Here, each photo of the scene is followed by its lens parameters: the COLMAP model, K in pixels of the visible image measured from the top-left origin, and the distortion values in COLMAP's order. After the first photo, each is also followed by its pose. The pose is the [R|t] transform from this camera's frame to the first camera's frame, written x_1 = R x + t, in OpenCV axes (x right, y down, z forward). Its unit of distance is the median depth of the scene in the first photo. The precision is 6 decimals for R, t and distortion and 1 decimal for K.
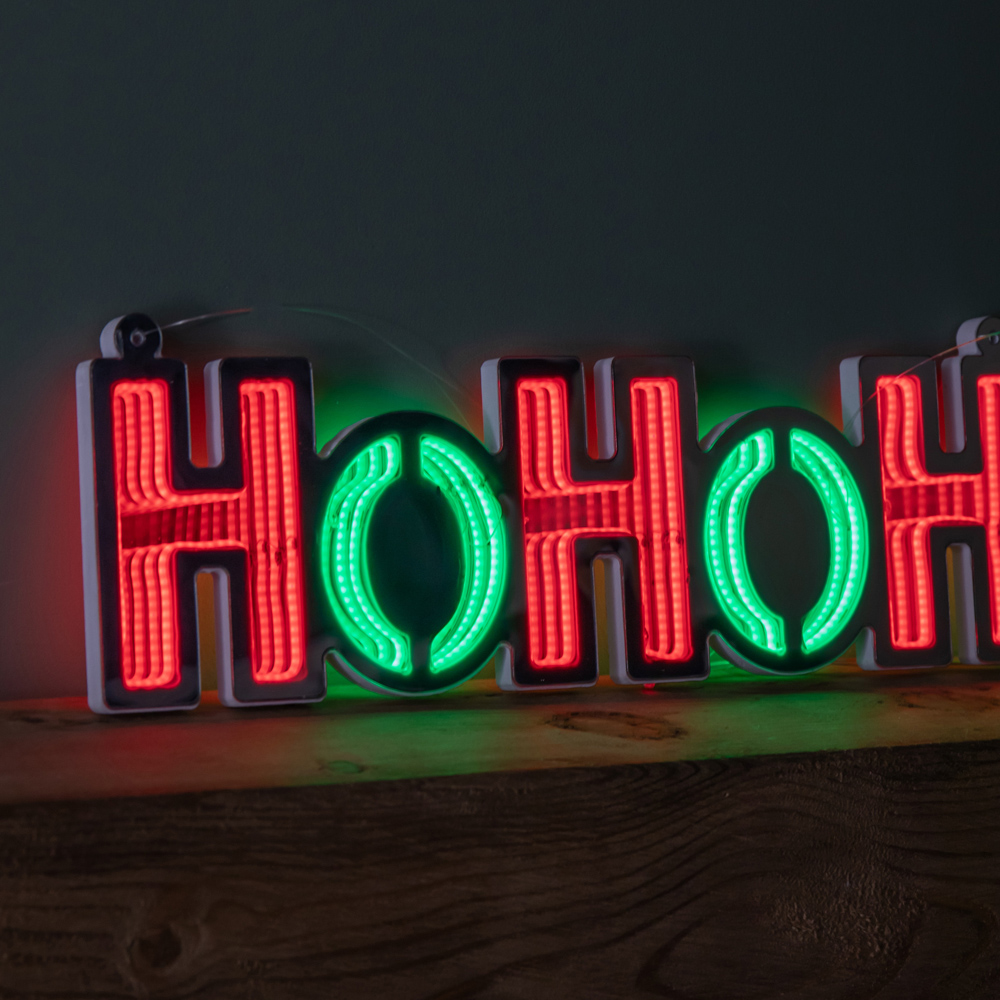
lens RADIAL K [[4043.7, 0, 500.0], [0, 4043.7, 500.0], [0, 0, 1]] dist [-0.206573, 4.764394]
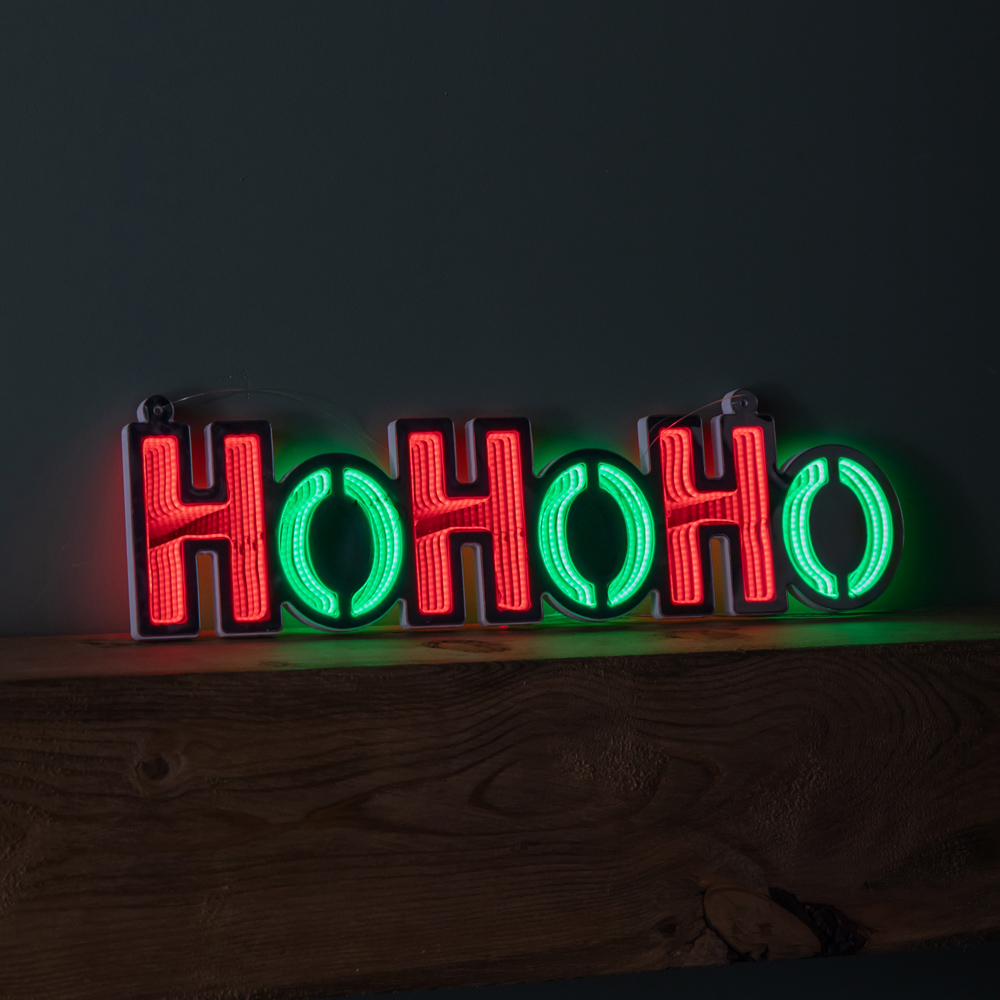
lens RADIAL K [[4043.7, 0, 500.0], [0, 4043.7, 500.0], [0, 0, 1]] dist [-0.206573, 4.764394]
pose [[0.991822, -0.027843, -0.124553, 0.244731], [0.021706, 0.998495, -0.050364, 0.079756], [0.125768, 0.047248, 0.990934, -0.586192]]
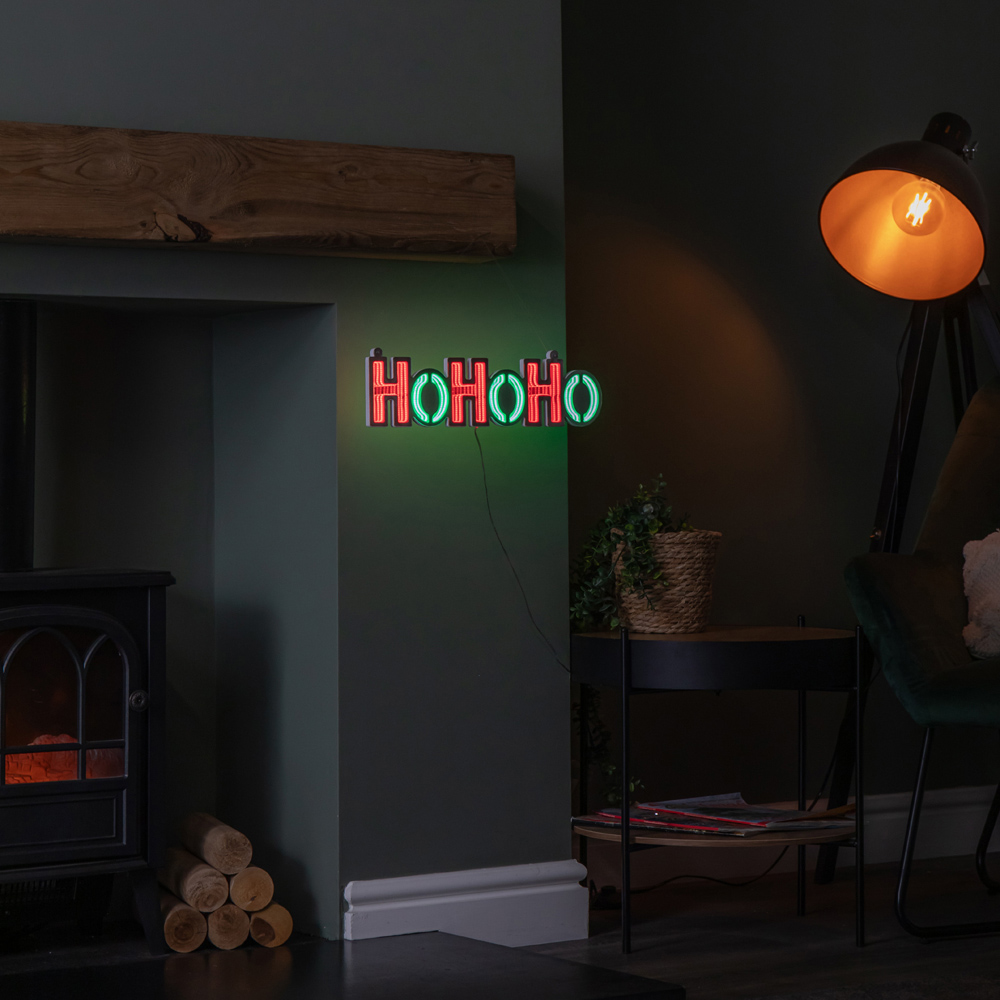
lens RADIAL K [[4043.7, 0, 500.0], [0, 4043.7, 500.0], [0, 0, 1]] dist [-0.206573, 4.764394]
pose [[0.997484, 0.029982, 0.064240, -0.249375], [-0.031607, 0.999202, 0.024420, 0.014963], [-0.063456, -0.026389, 0.997636, -3.911131]]
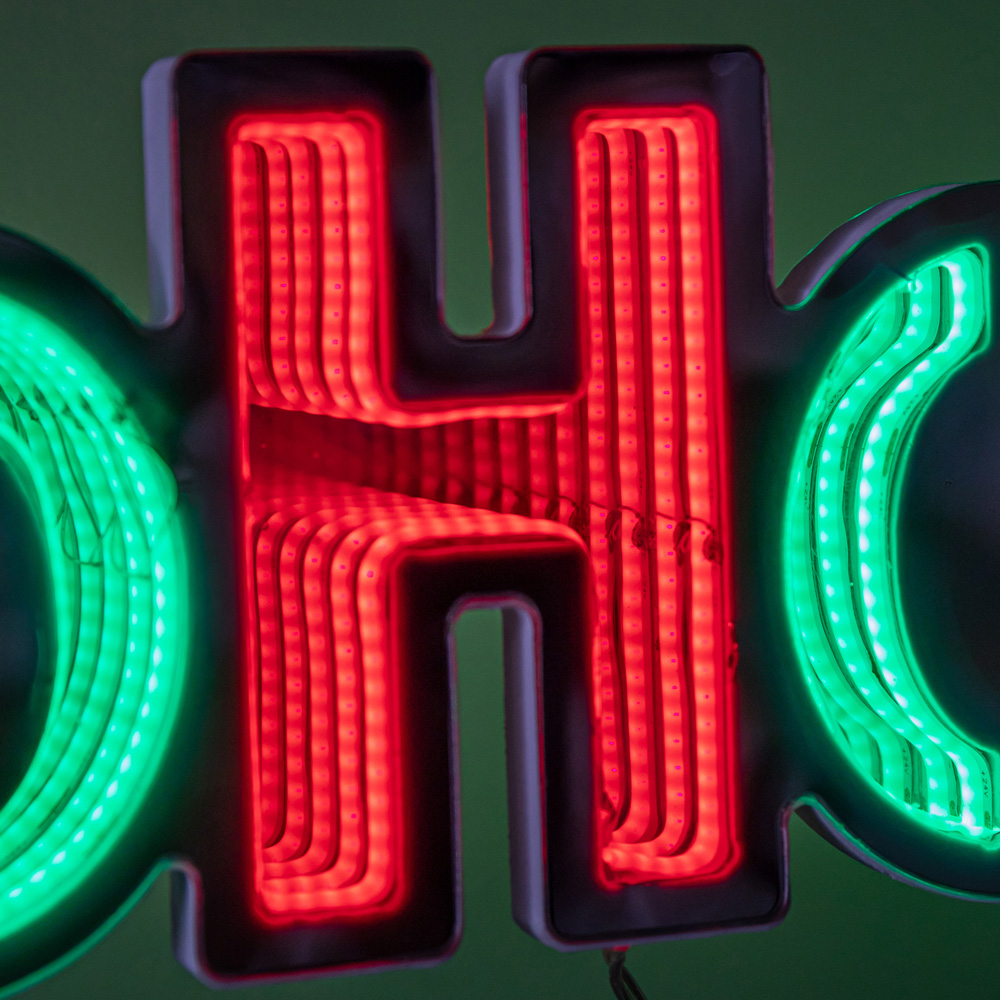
lens RADIAL K [[4043.7, 0, 500.0], [0, 4043.7, 500.0], [0, 0, 1]] dist [-0.206573, 4.764394]
pose [[0.990798, 0.027167, -0.132594, 0.078075], [-0.011924, 0.993360, 0.114426, -0.038529], [0.134822, -0.111792, 0.984543, 0.673131]]
